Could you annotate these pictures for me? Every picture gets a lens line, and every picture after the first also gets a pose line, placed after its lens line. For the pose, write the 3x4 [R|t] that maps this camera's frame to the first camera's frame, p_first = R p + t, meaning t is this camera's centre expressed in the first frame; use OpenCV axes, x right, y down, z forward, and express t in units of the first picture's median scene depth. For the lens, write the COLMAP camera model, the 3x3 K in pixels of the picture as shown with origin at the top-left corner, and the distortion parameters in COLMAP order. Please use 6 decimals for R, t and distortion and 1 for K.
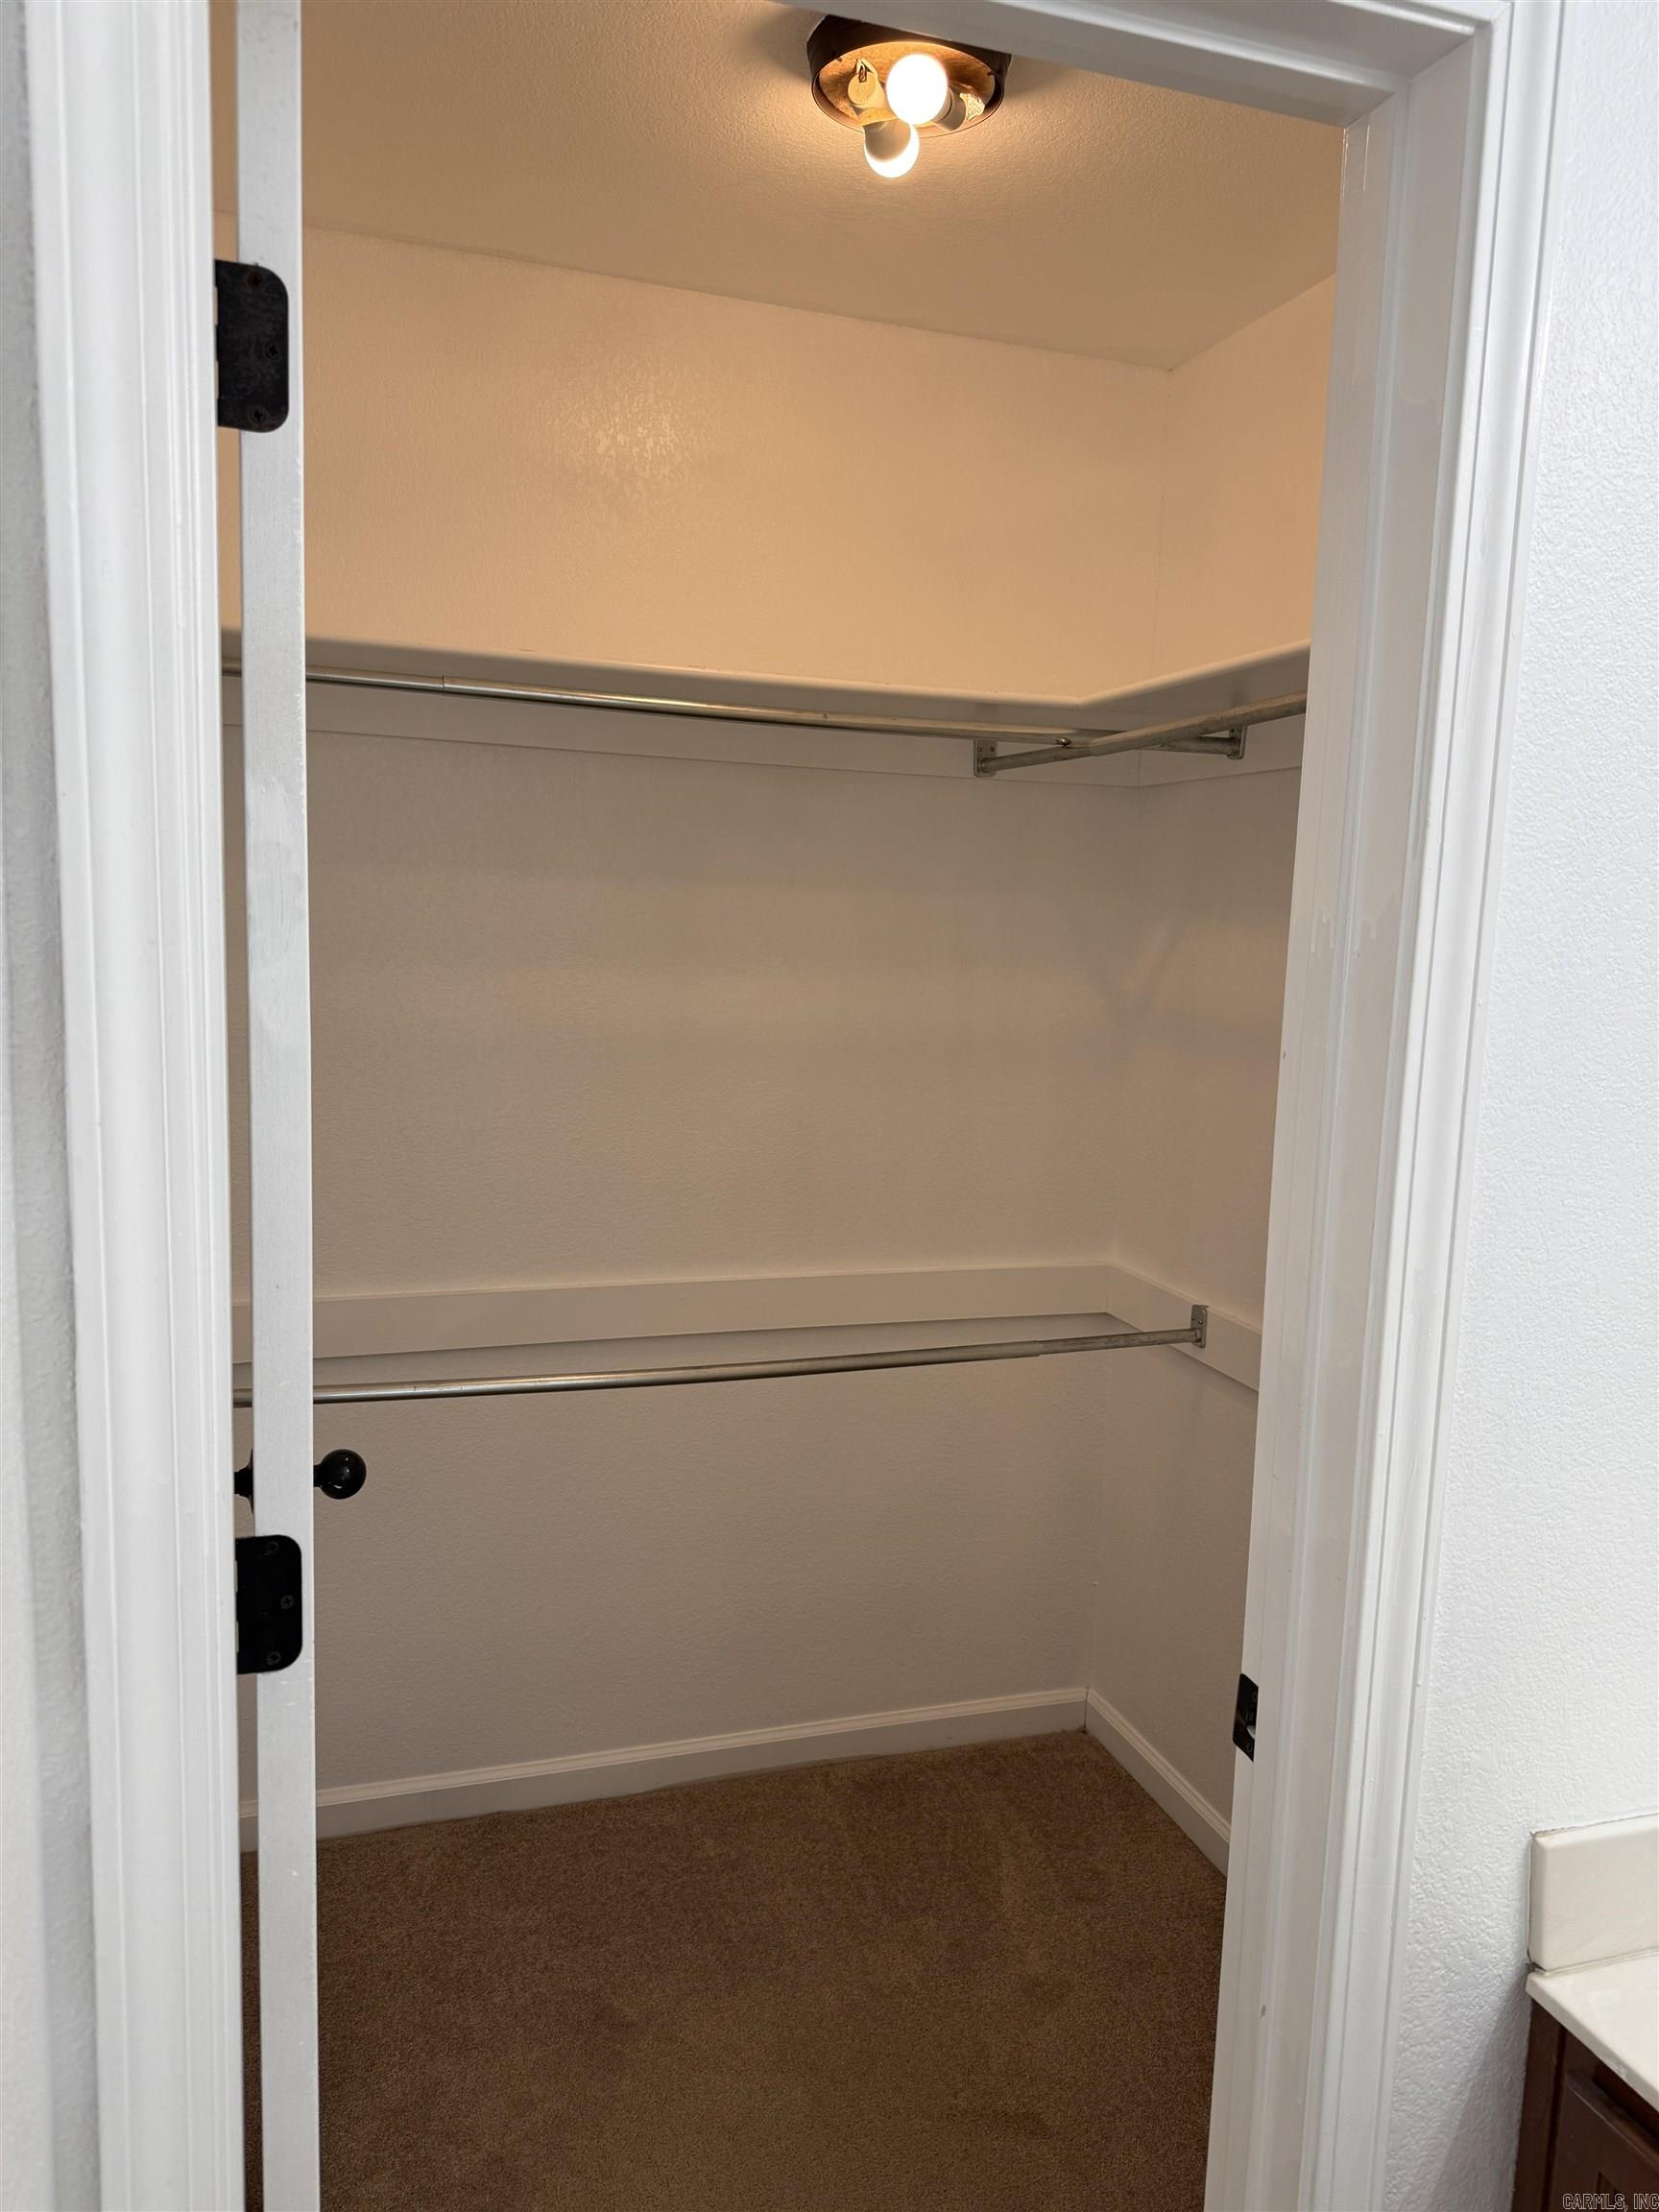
lens RADIAL K [[1526.1, 0, 829.5], [0, 1526.1, 1106.0], [0, 0, 1]] dist [0.040196, -0.060607]
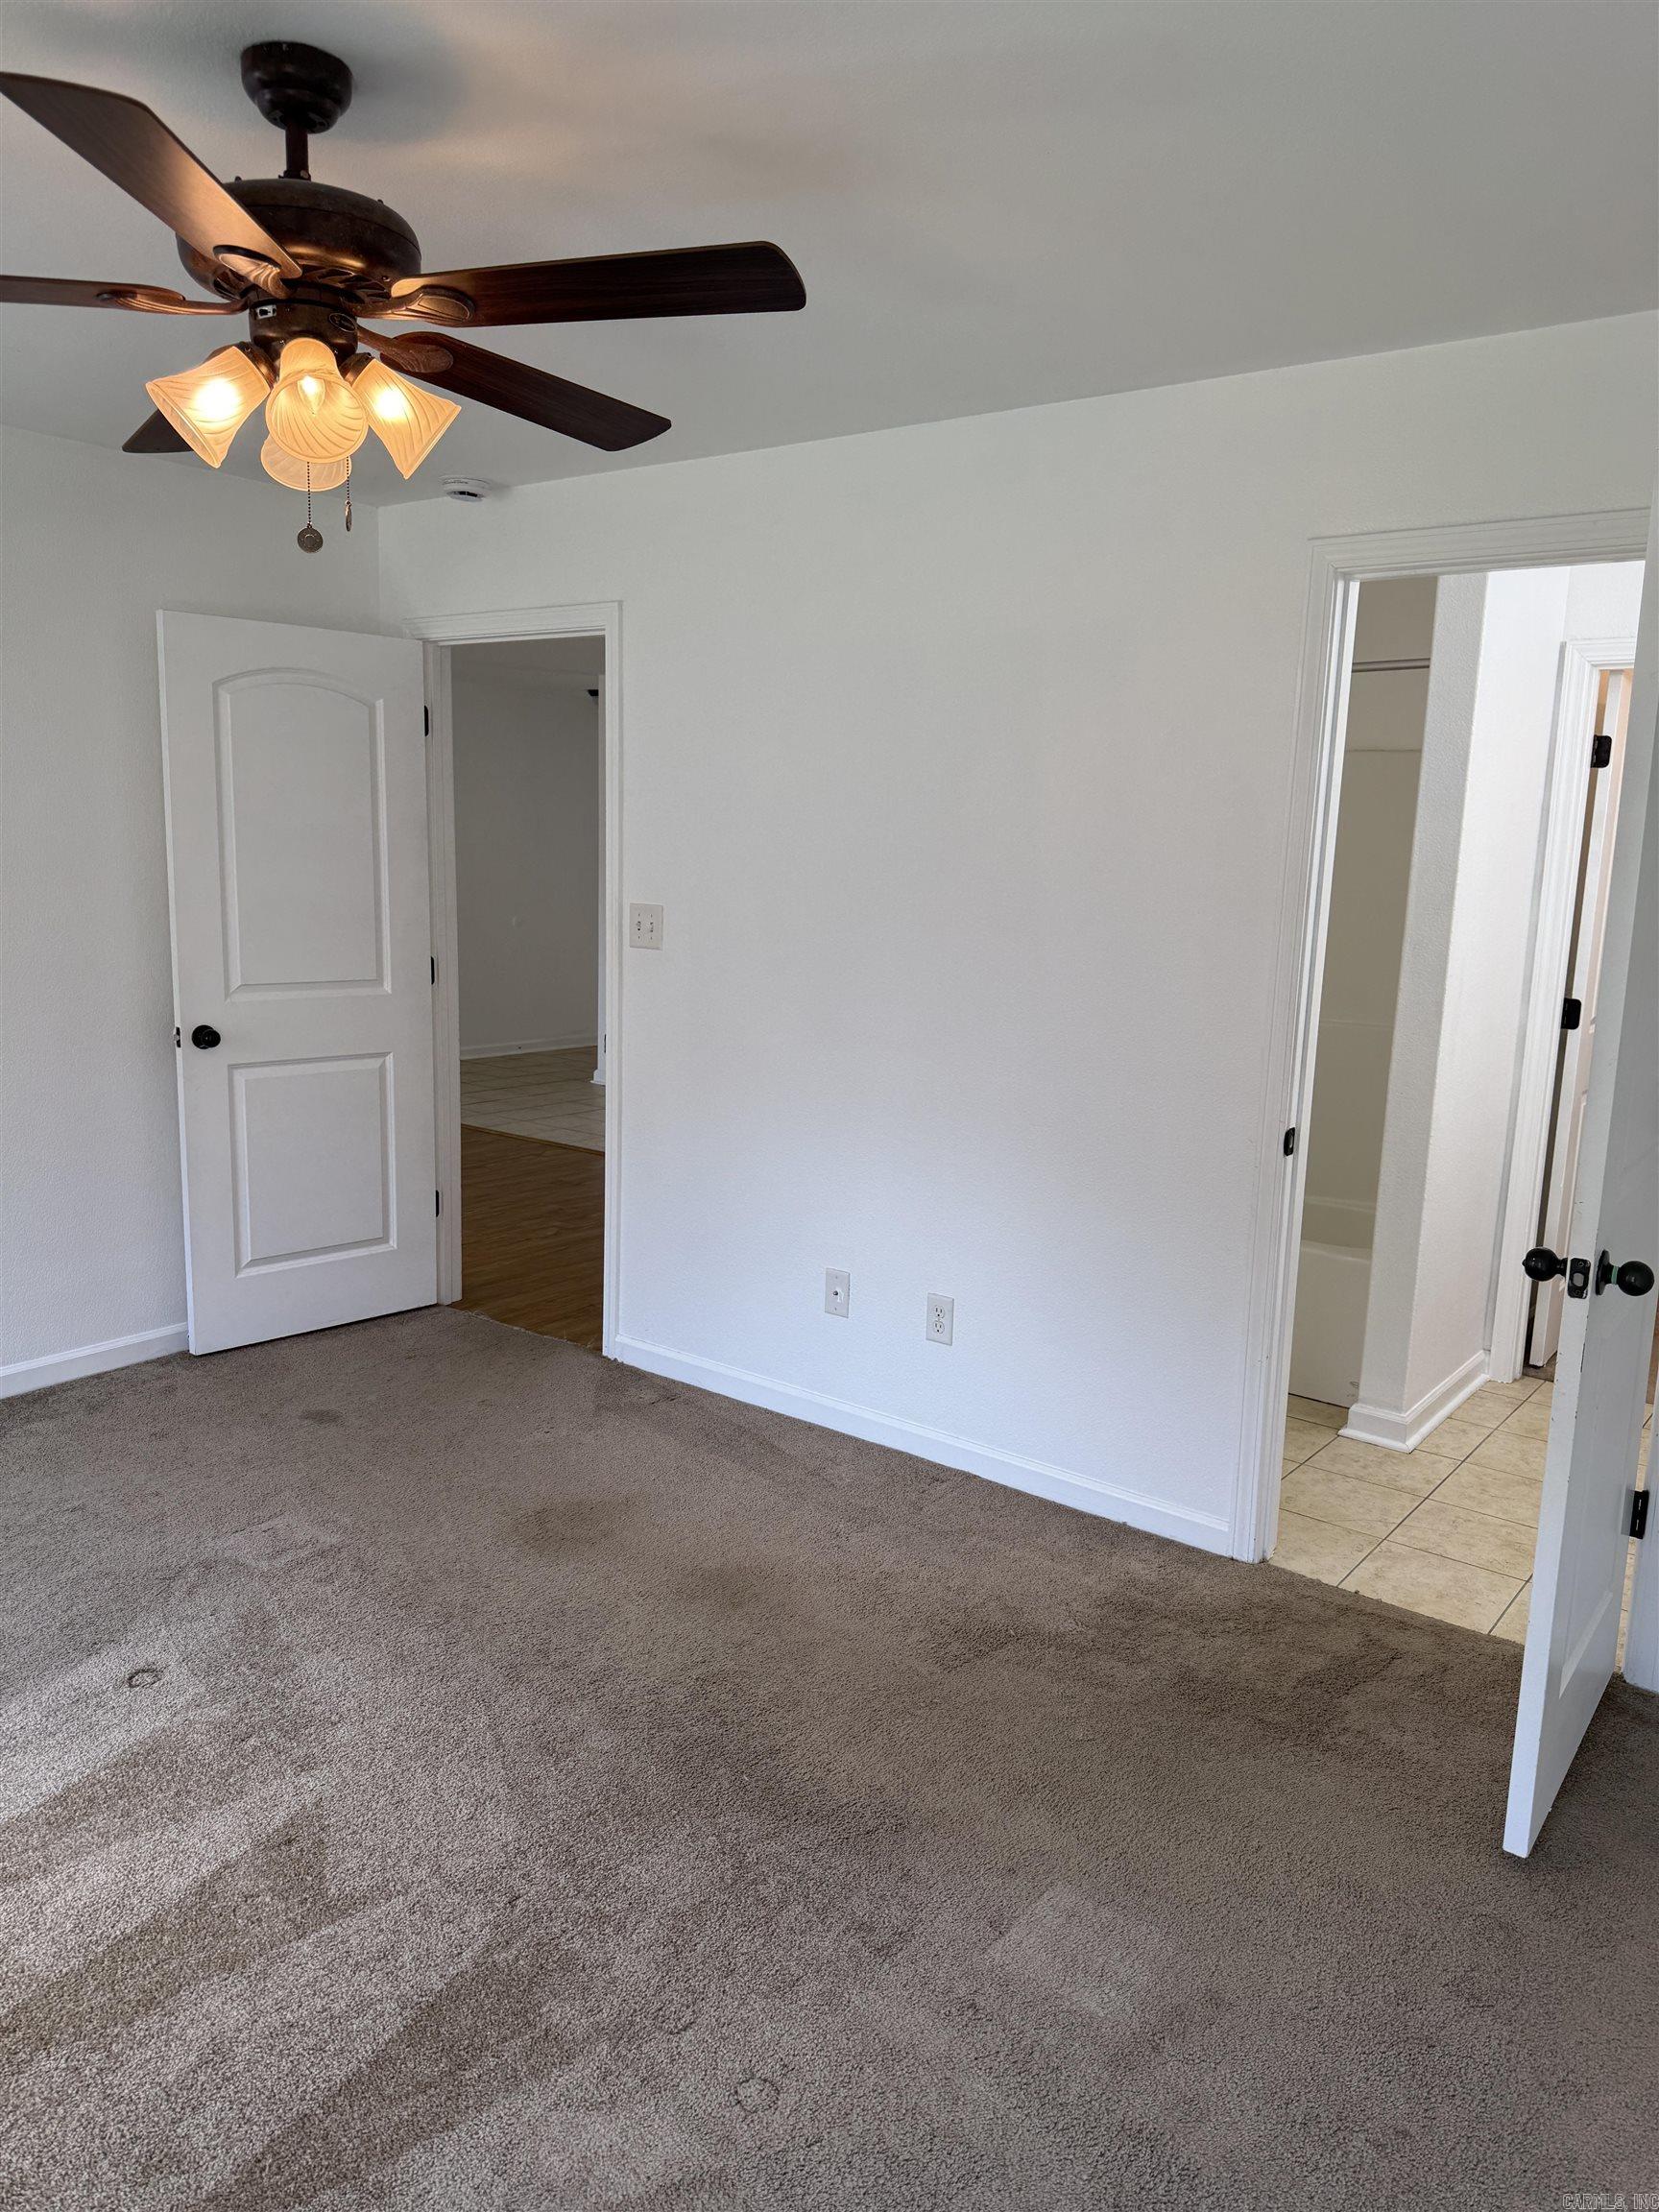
lens RADIAL K [[1573.8, 0, 829.5], [0, 1573.8, 1106.0], [0, 0, 1]] dist [0.064829, -0.063367]
pose [[0.558801, 0.129979, -0.819052, 2.048491], [-0.126659, 0.989430, 0.070603, 0.471012], [0.819572, 0.064287, 0.569358, -3.087101]]
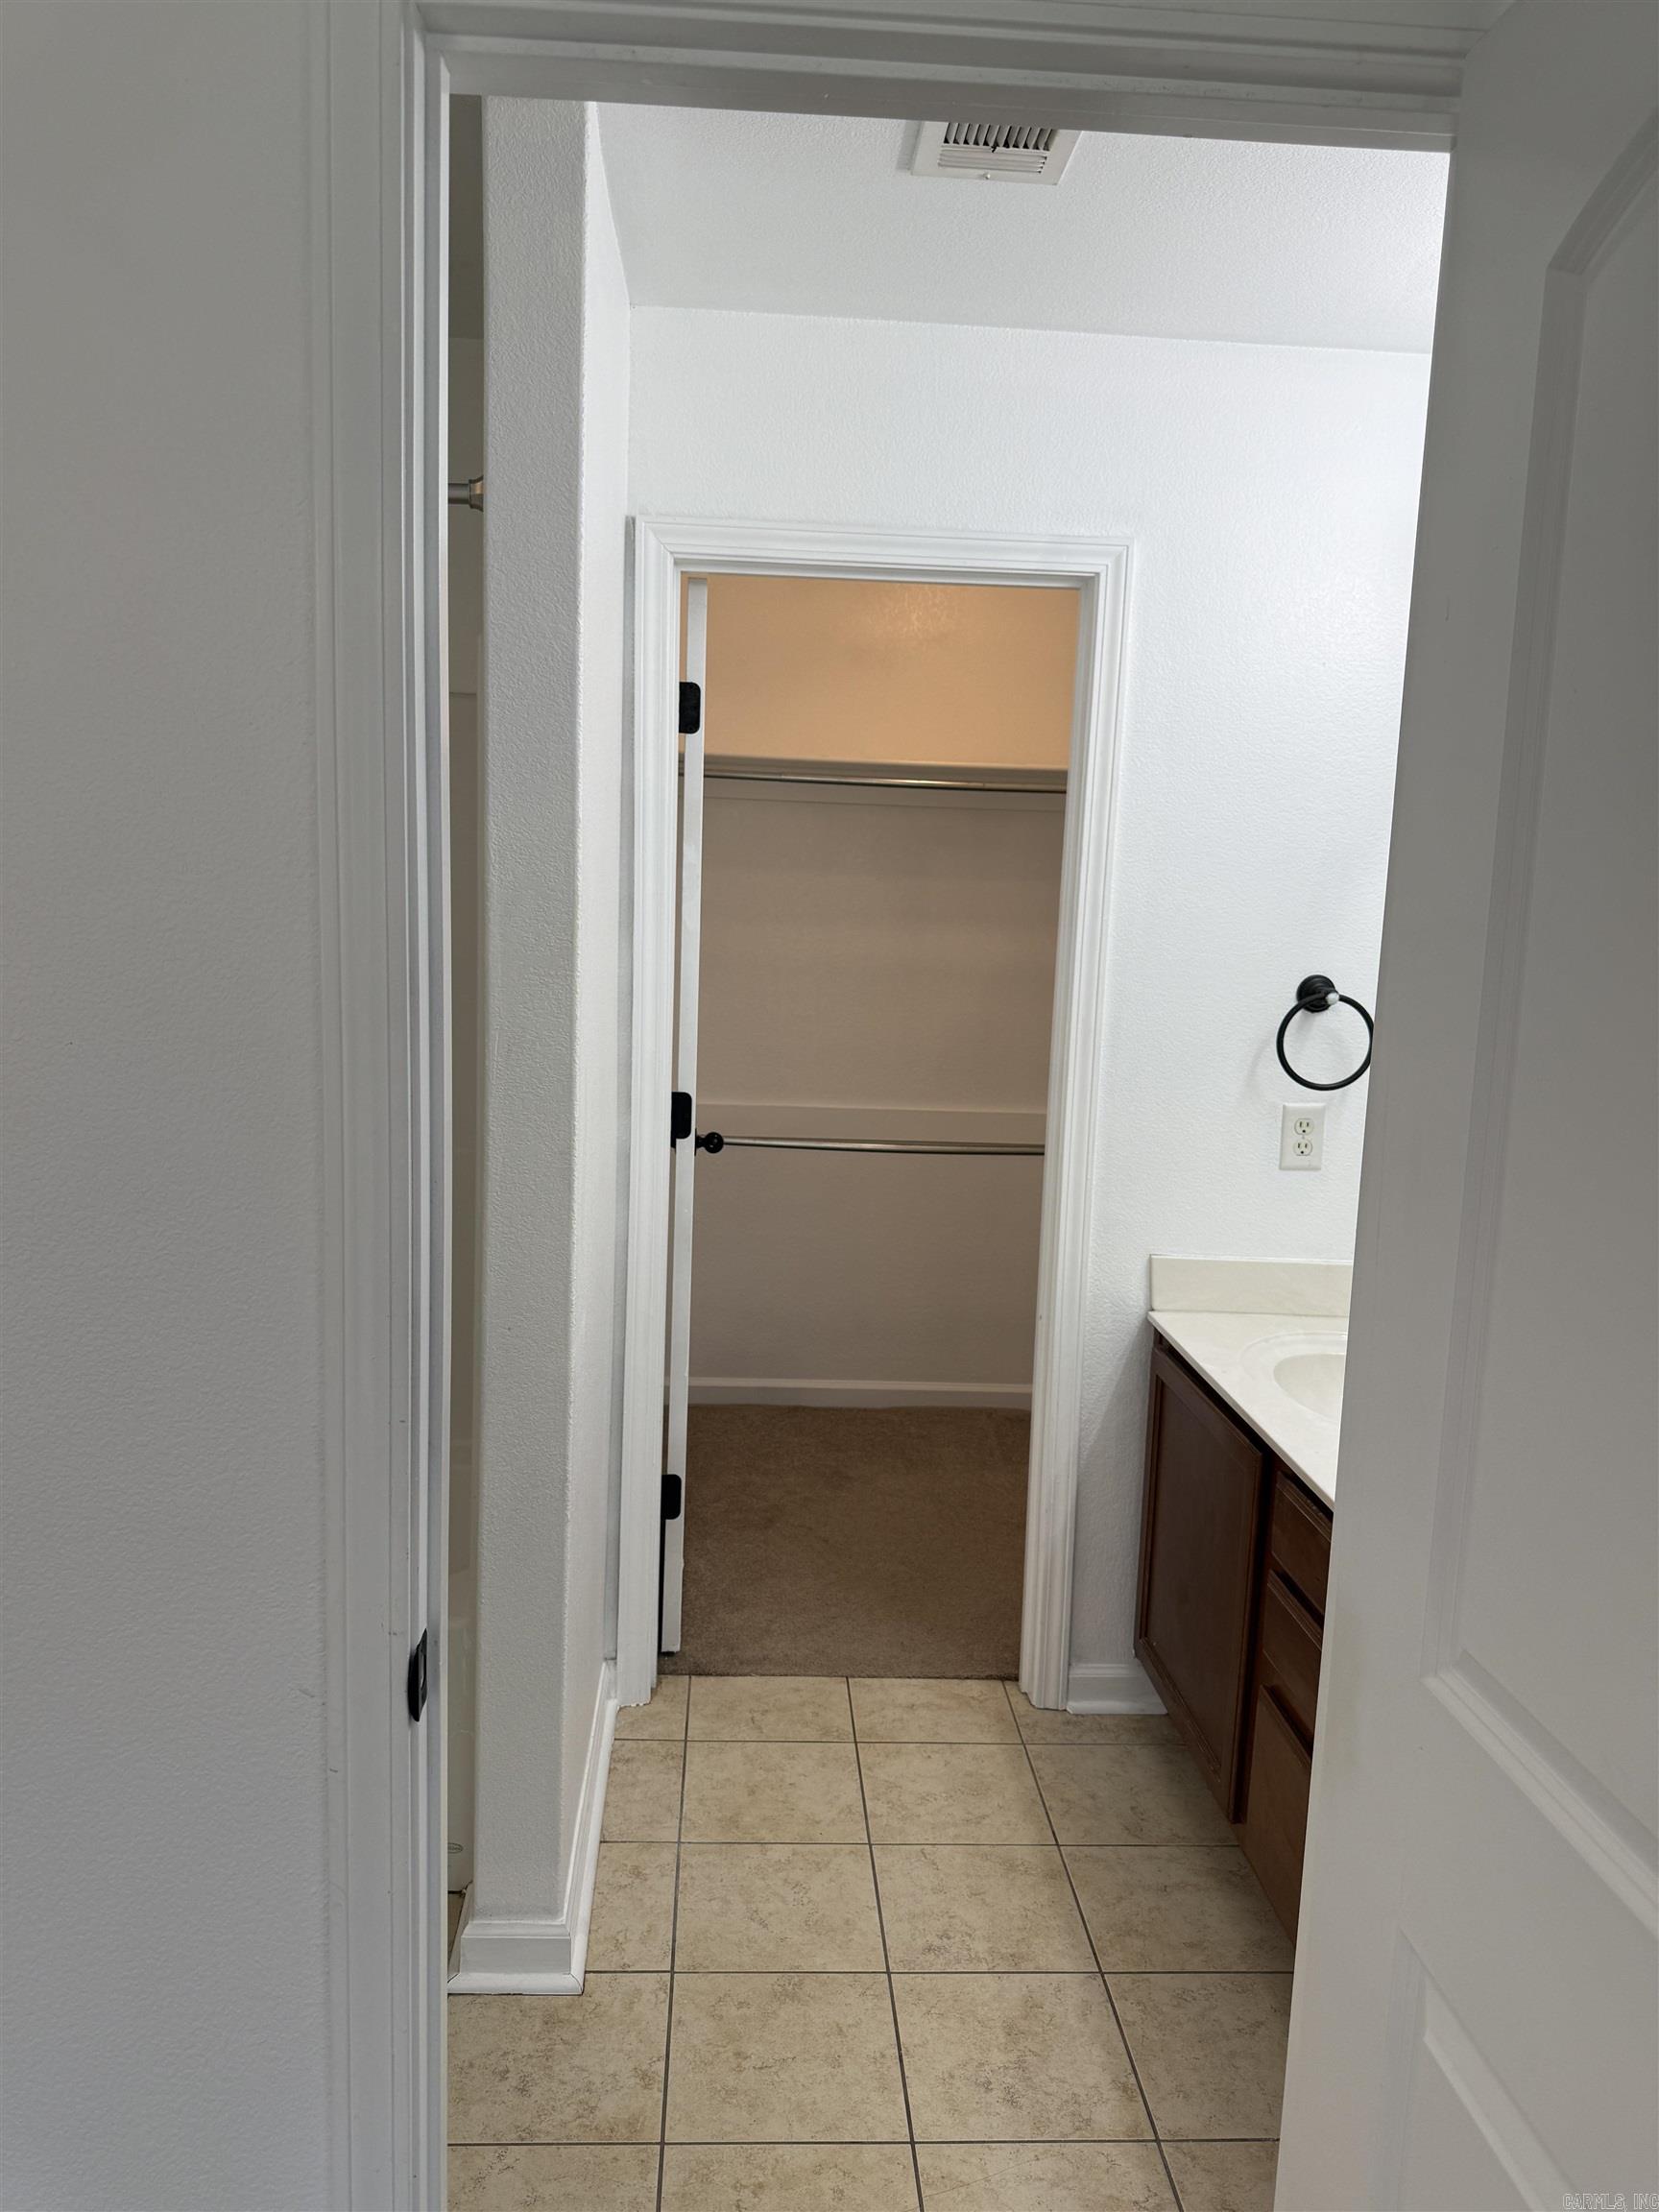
lens RADIAL K [[1573.8, 0, 829.5], [0, 1573.8, 1106.0], [0, 0, 1]] dist [0.064829, -0.063367]
pose [[0.964041, 0.035913, -0.263314, 0.619996], [-0.036444, 0.999332, 0.002868, 0.242567], [0.263241, 0.006832, 0.964706, -1.619363]]
